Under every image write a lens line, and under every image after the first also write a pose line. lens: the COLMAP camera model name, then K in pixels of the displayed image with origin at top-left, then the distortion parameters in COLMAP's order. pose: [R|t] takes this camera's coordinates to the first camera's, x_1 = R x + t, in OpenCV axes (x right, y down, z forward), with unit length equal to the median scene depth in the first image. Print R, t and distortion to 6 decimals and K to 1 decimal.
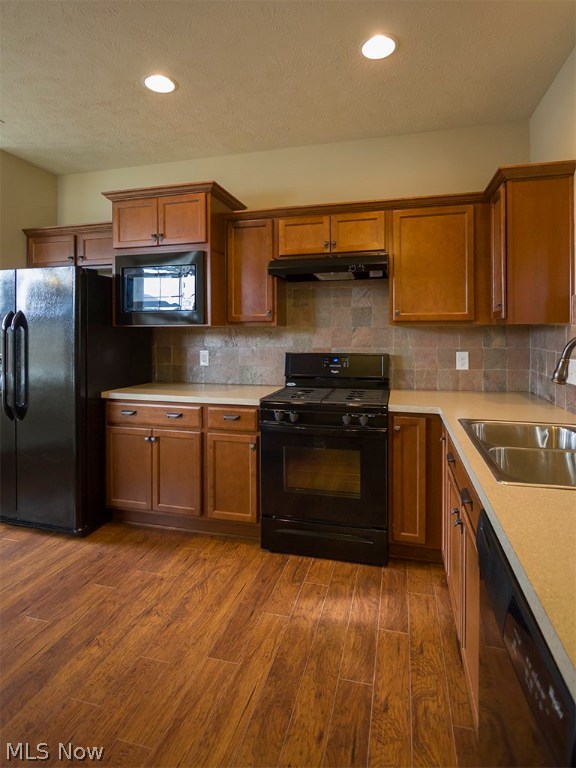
lens RADIAL K [[416.8, 0, 287.8], [0, 416.8, 331.1], [0, 0, 1]] dist [-0.012903, -0.002184]
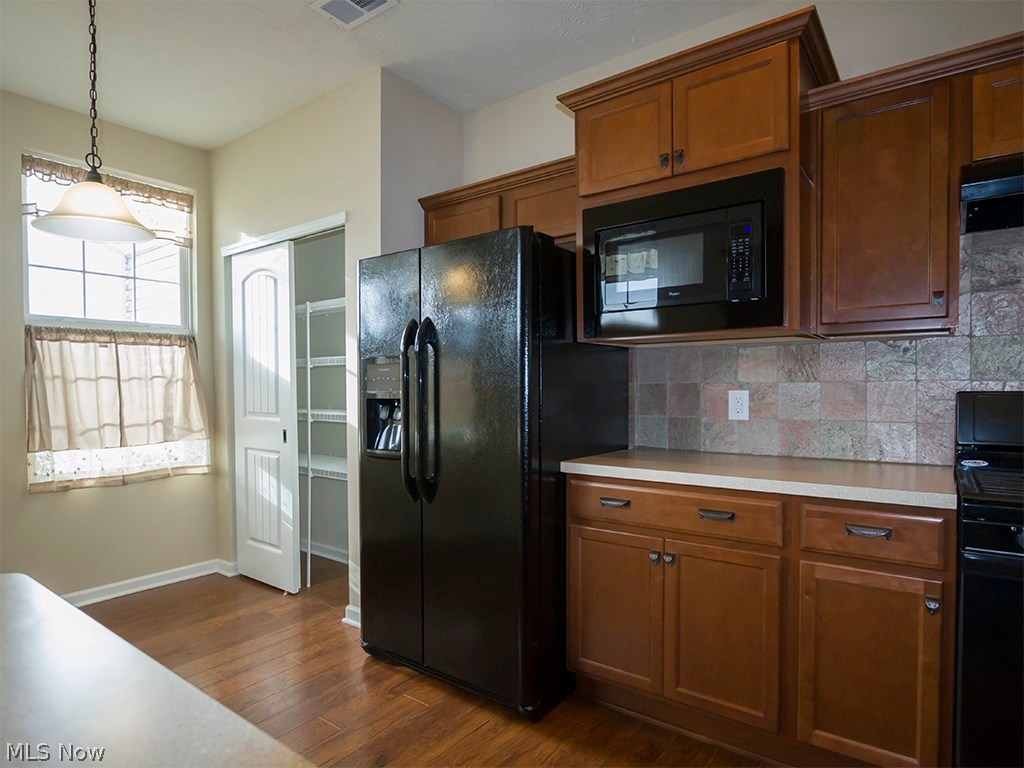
lens RADIAL K [[555.7, 0, 490.4], [0, 555.7, 403.3], [0, 0, 1]] dist [-0.012903, -0.002184]
pose [[0.930268, 0.008383, -0.366786, -0.274958], [0.001869, 0.999618, 0.027586, 0.051528], [0.366877, -0.026348, 0.929896, 0.296173]]
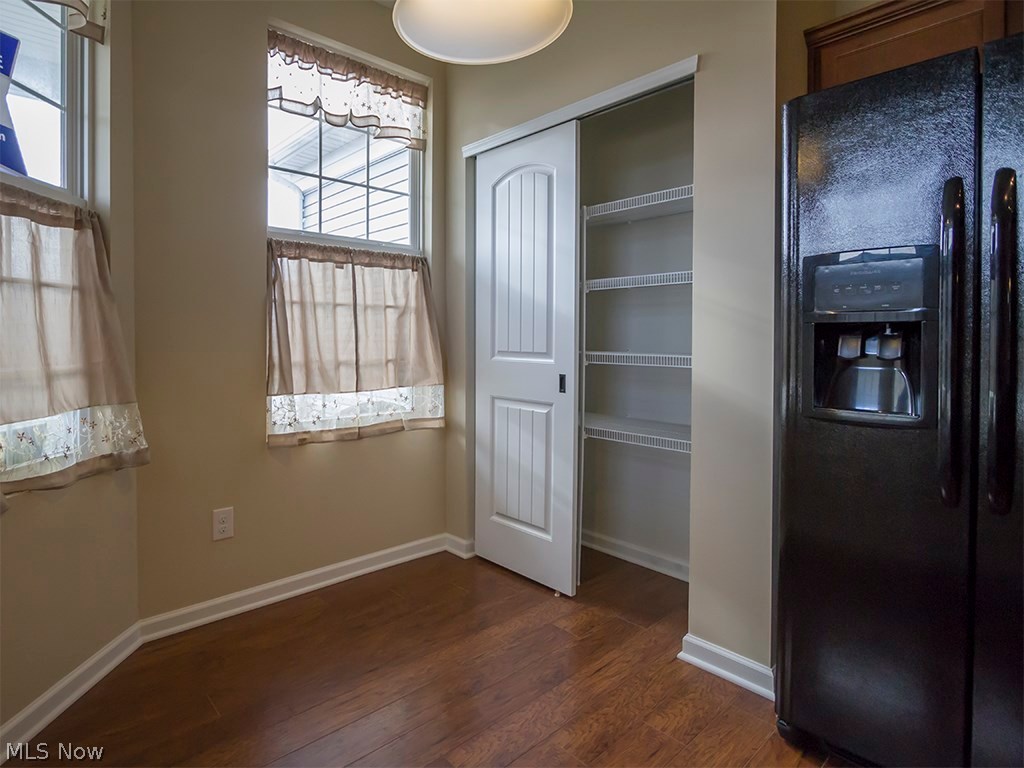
lens RADIAL K [[555.7, 0, 441.9], [0, 555.7, 348.8], [0, 0, 1]] dist [-0.012903, -0.002184]
pose [[0.815491, 0.014704, -0.578583, -0.755960], [-0.006530, 0.999847, 0.016206, 0.084559], [0.578733, -0.009438, 0.815463, 0.402717]]
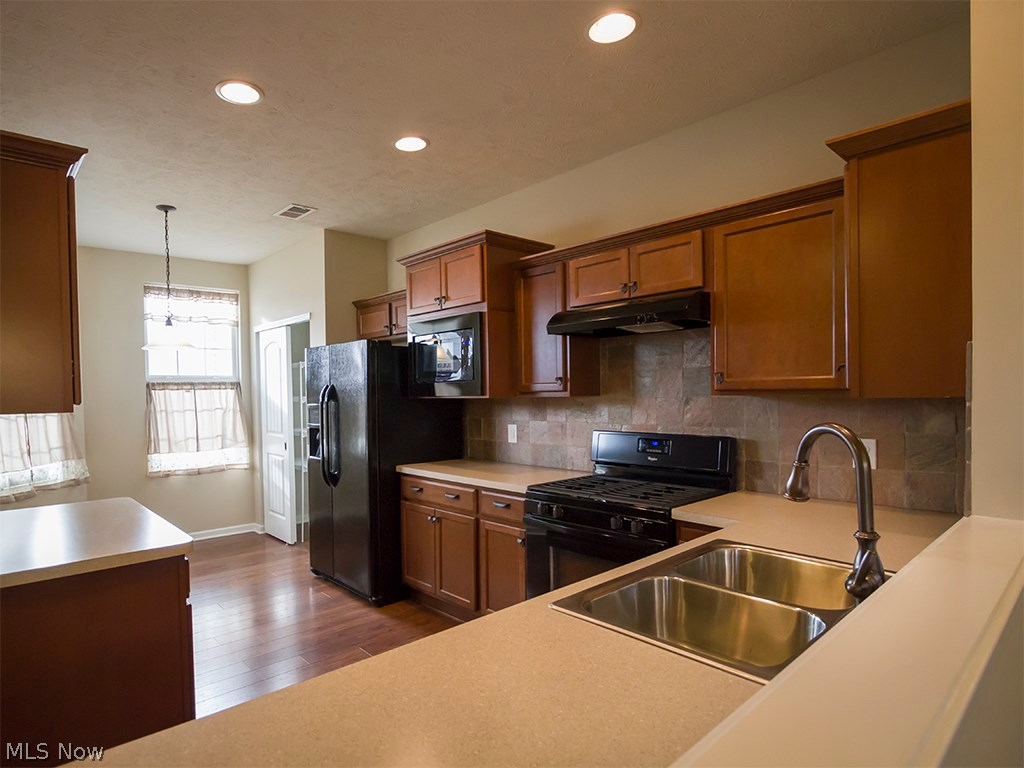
lens RADIAL K [[555.7, 0, 439.5], [0, 555.7, 409.0], [0, 0, 1]] dist [-0.012903, -0.002184]
pose [[0.815403, 0.008600, -0.578830, 0.399697], [0.011064, 0.999475, 0.030436, -0.025202], [0.578789, -0.031222, 0.814880, -0.002556]]
